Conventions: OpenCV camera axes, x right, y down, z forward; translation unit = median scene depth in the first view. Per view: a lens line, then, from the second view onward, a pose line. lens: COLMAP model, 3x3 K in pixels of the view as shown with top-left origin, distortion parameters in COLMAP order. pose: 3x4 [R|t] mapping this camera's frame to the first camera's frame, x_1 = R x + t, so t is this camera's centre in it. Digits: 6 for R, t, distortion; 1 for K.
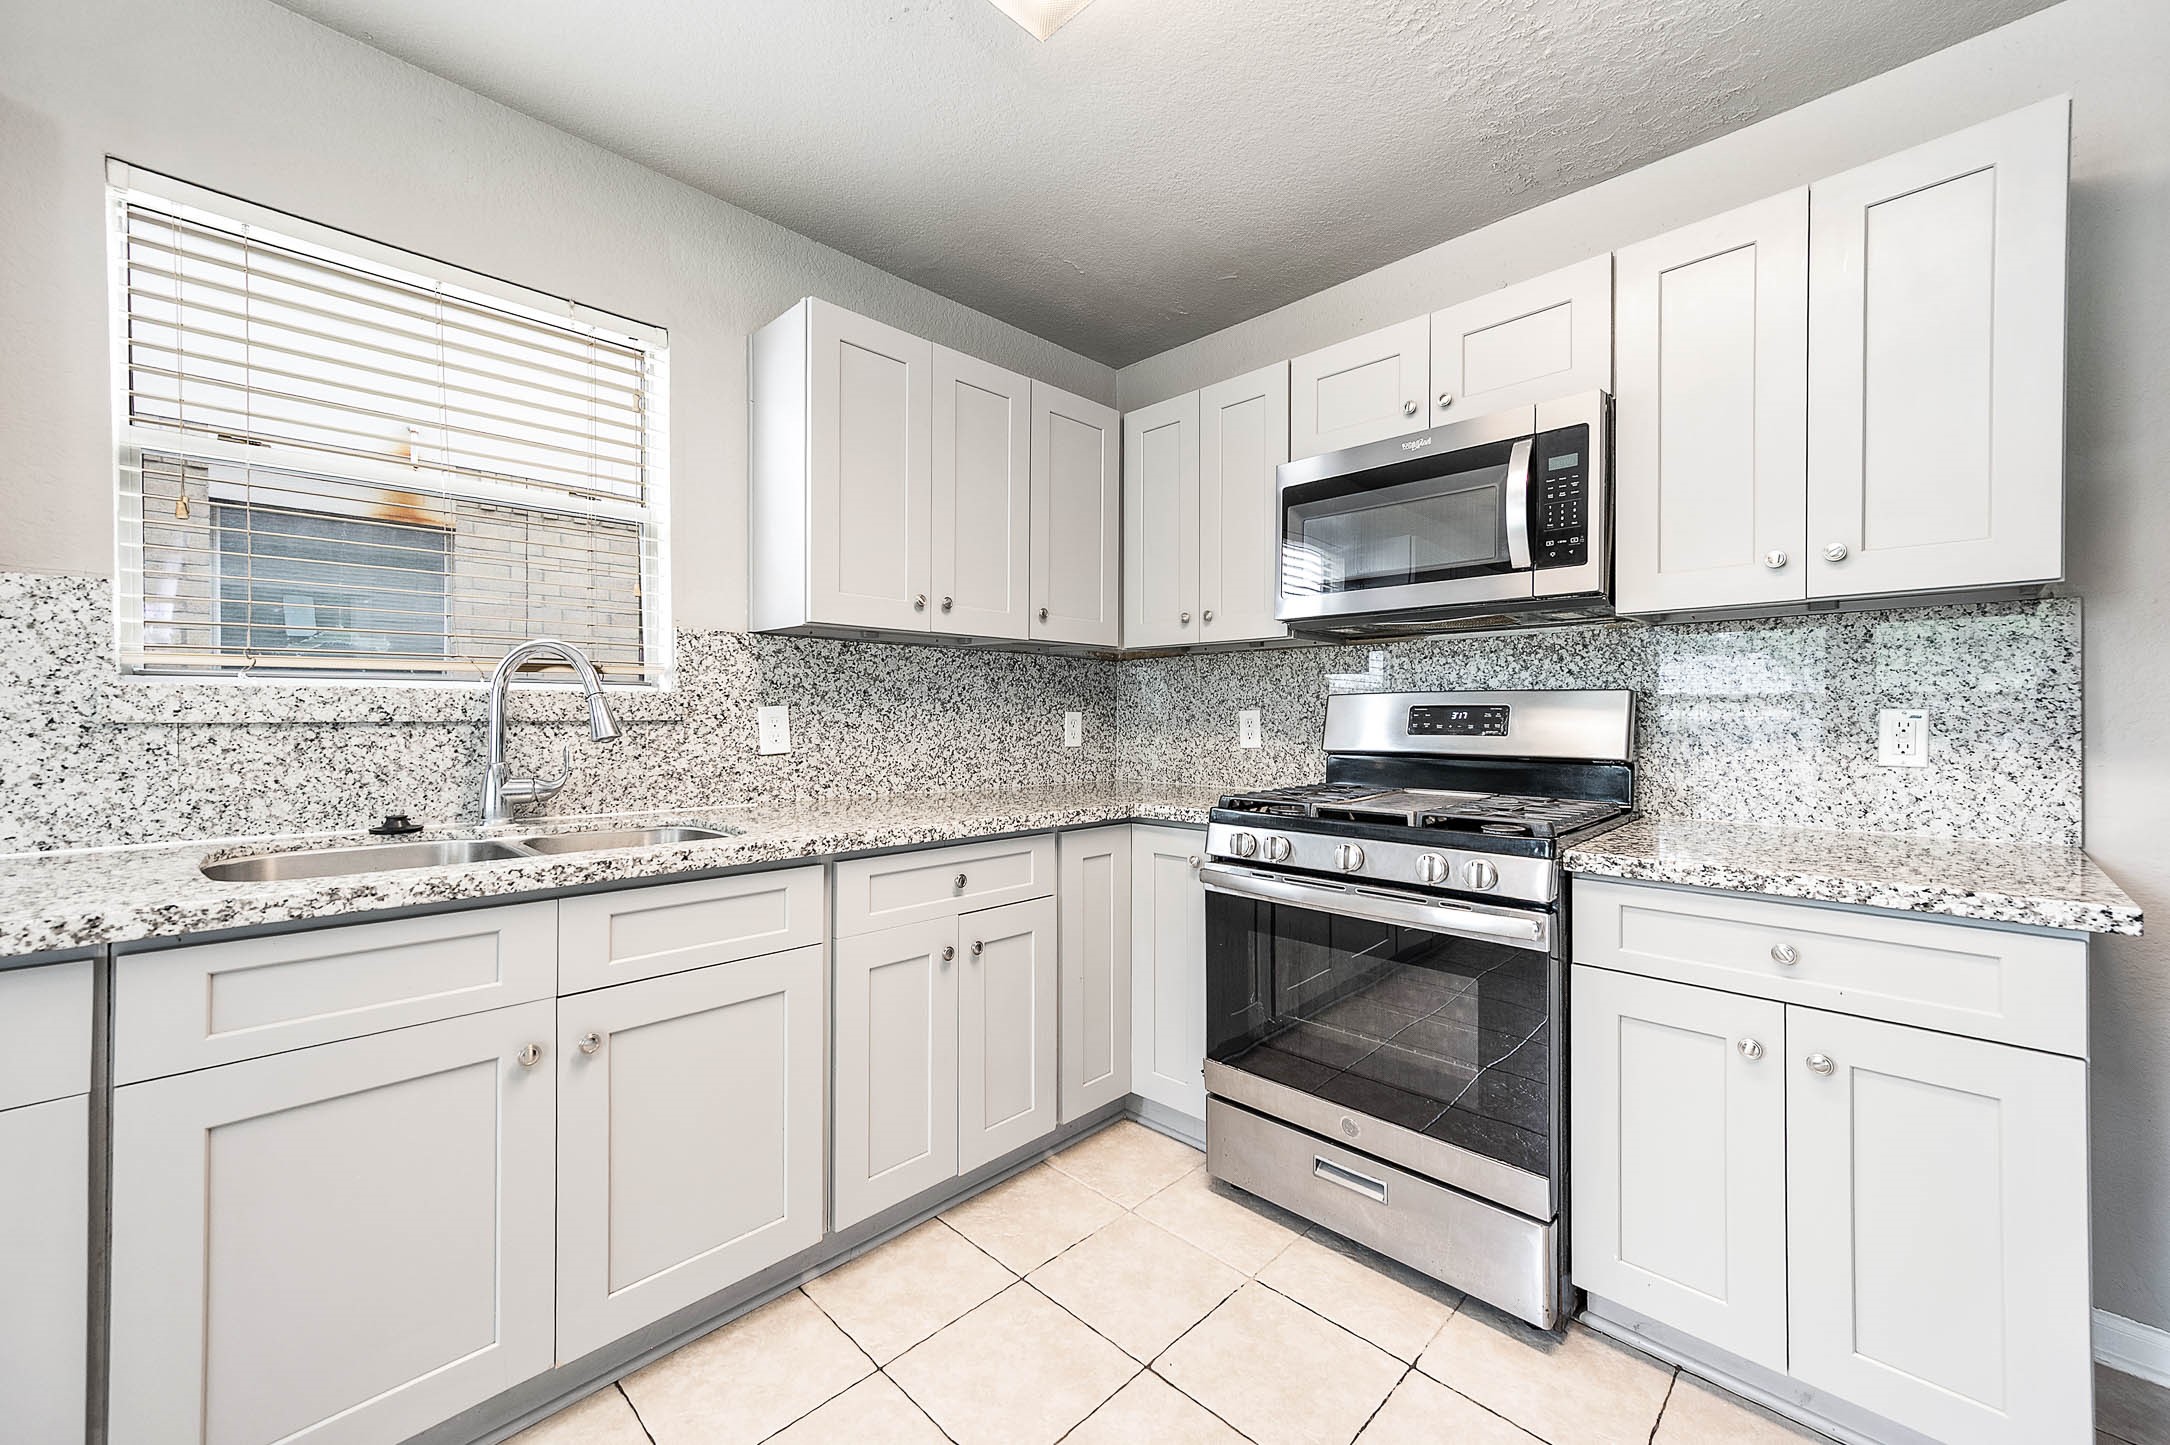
lens RADIAL K [[850.9, 0, 1083.8], [0, 850.9, 719.6], [0, 0, 1]] dist [0.011592, 0.000307]
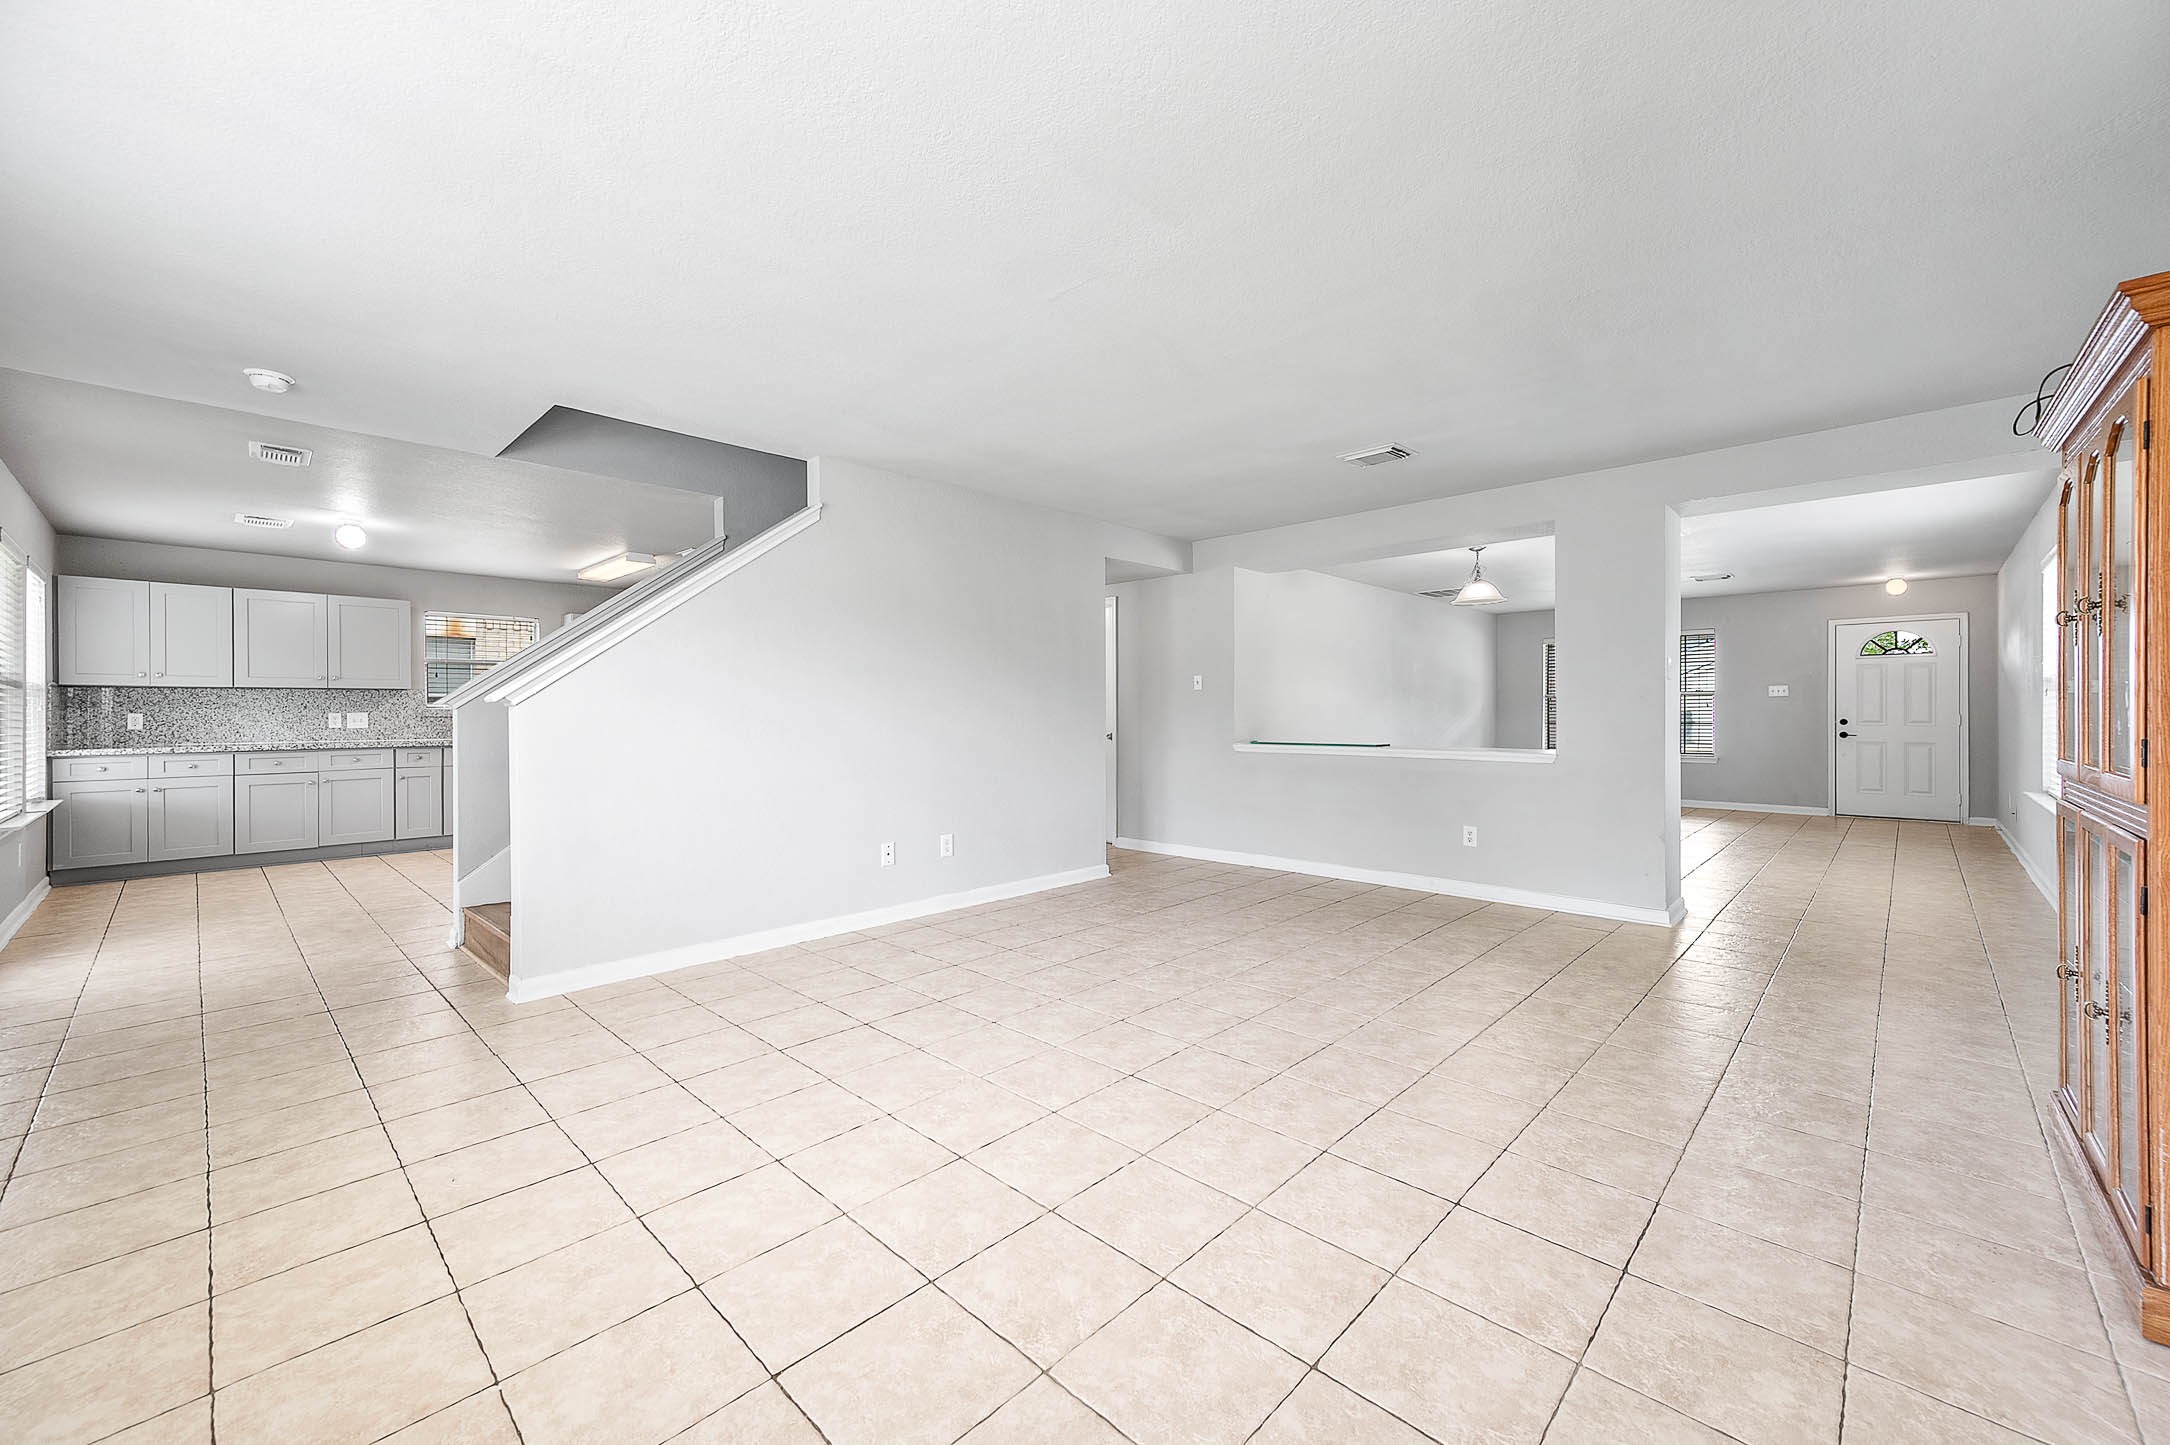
lens RADIAL K [[845.0, 0, 1085.0], [0, 845.0, 722.5], [0, 0, 1]] dist [0.009058, 0.000062]
pose [[0.999930, -0.005533, 0.010450, 1.978290], [0.005522, 0.999984, 0.001076, 0.038266], [-0.010456, -0.001018, 0.999945, -2.925293]]
